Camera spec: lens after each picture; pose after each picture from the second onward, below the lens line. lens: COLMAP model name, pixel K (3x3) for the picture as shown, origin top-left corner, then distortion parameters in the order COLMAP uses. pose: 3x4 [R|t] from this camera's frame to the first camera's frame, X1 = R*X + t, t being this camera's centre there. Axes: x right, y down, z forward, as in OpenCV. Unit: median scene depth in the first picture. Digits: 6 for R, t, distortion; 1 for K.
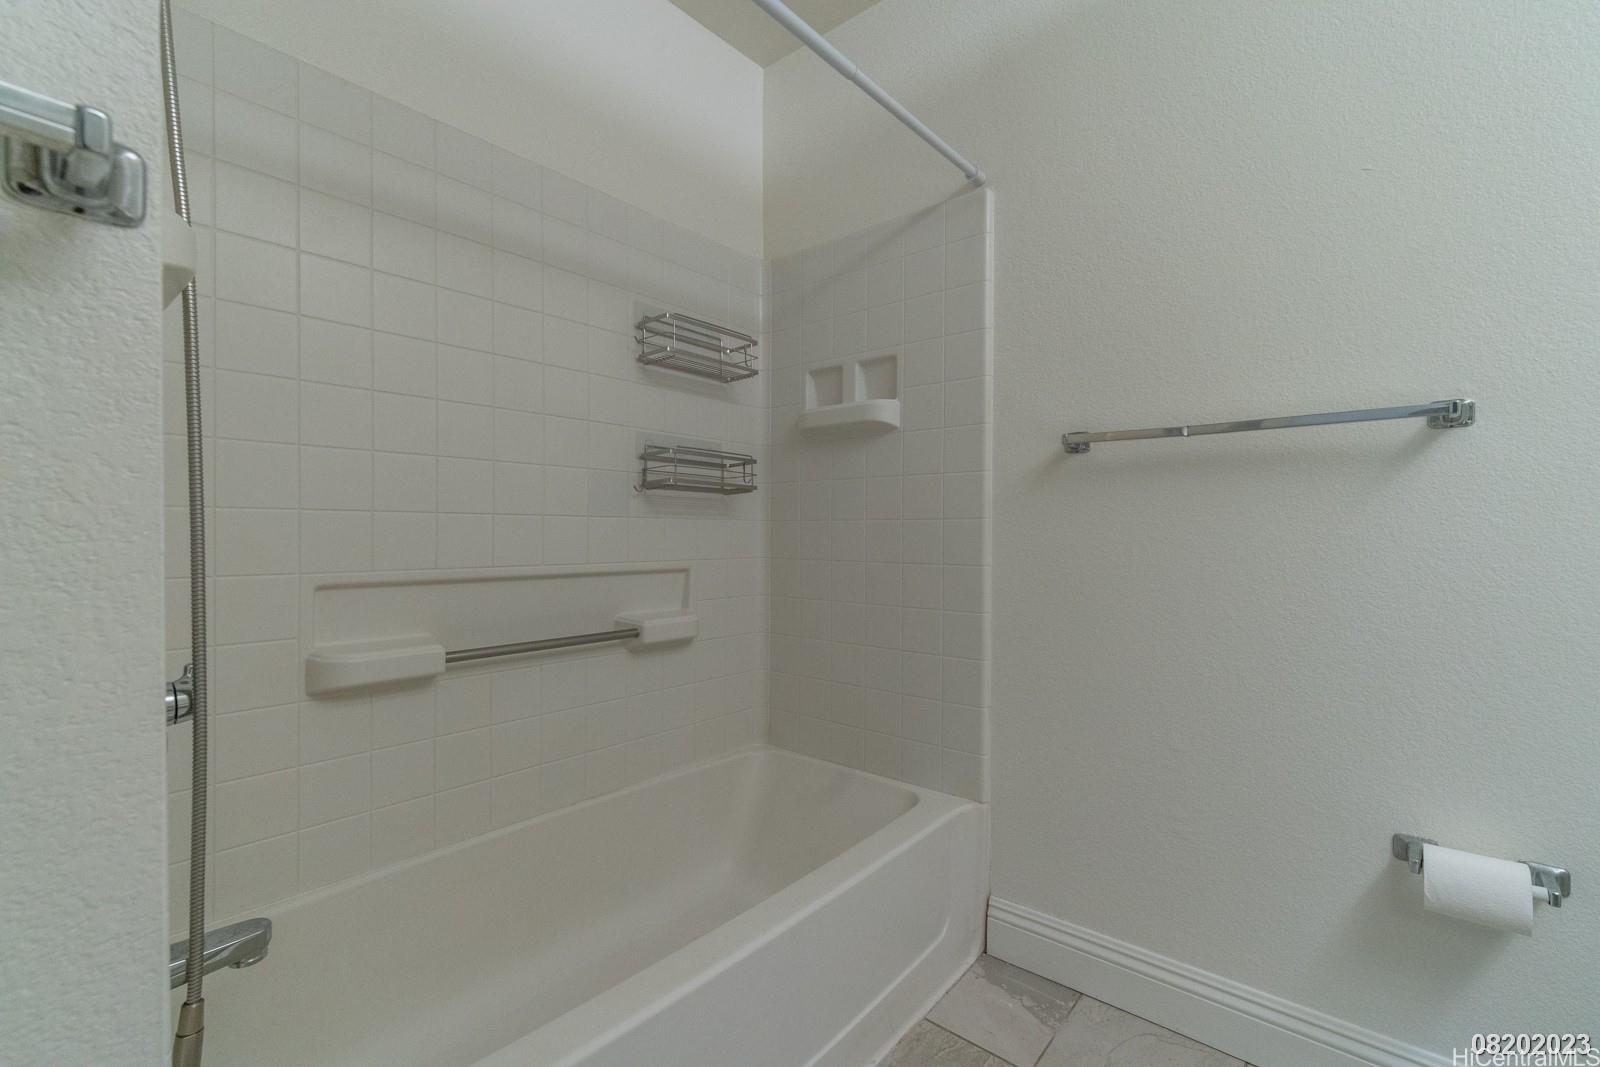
lens RADIAL K [[702.5, 0, 807.3], [0, 702.5, 535.7], [0, 0, 1]] dist [0.000456, 0.000682]
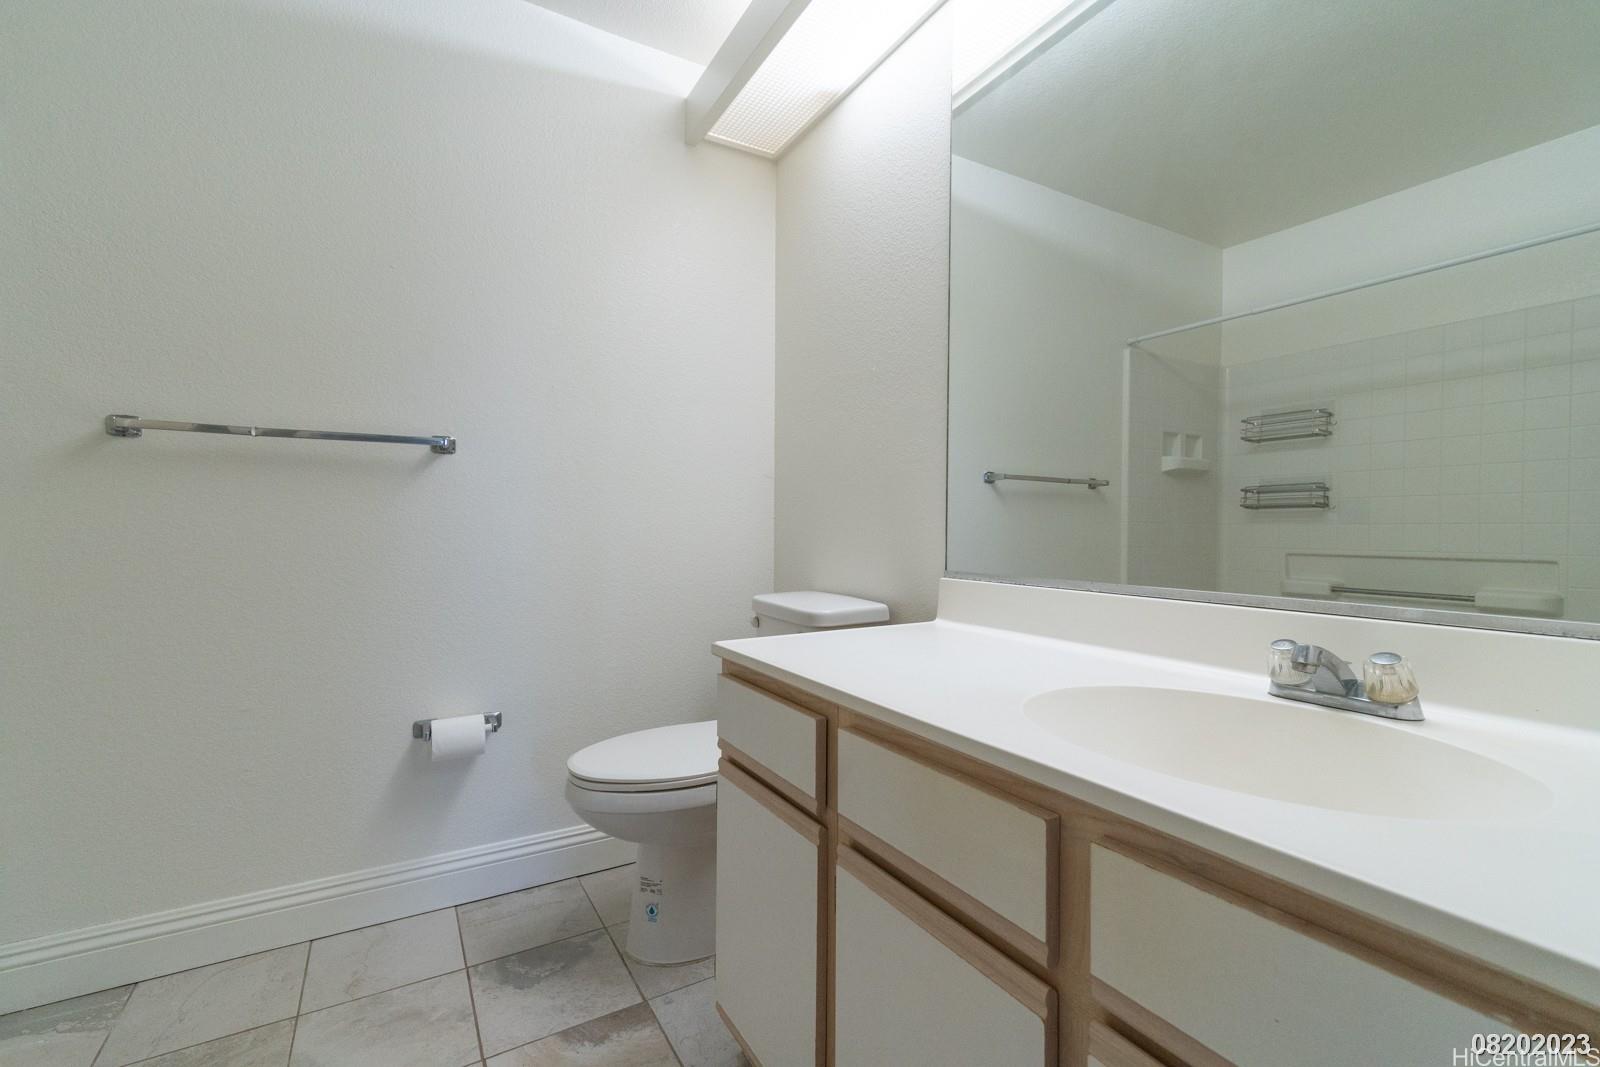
lens RADIAL K [[702.5, 0, 806.9], [0, 702.5, 536.9], [0, 0, 1]] dist [0.000456, 0.000682]
pose [[0.342048, 0.003890, 0.939675, -0.284383], [0.012945, 0.999877, -0.008851, 0.057027], [-0.939593, 0.015191, 0.341955, -0.299936]]
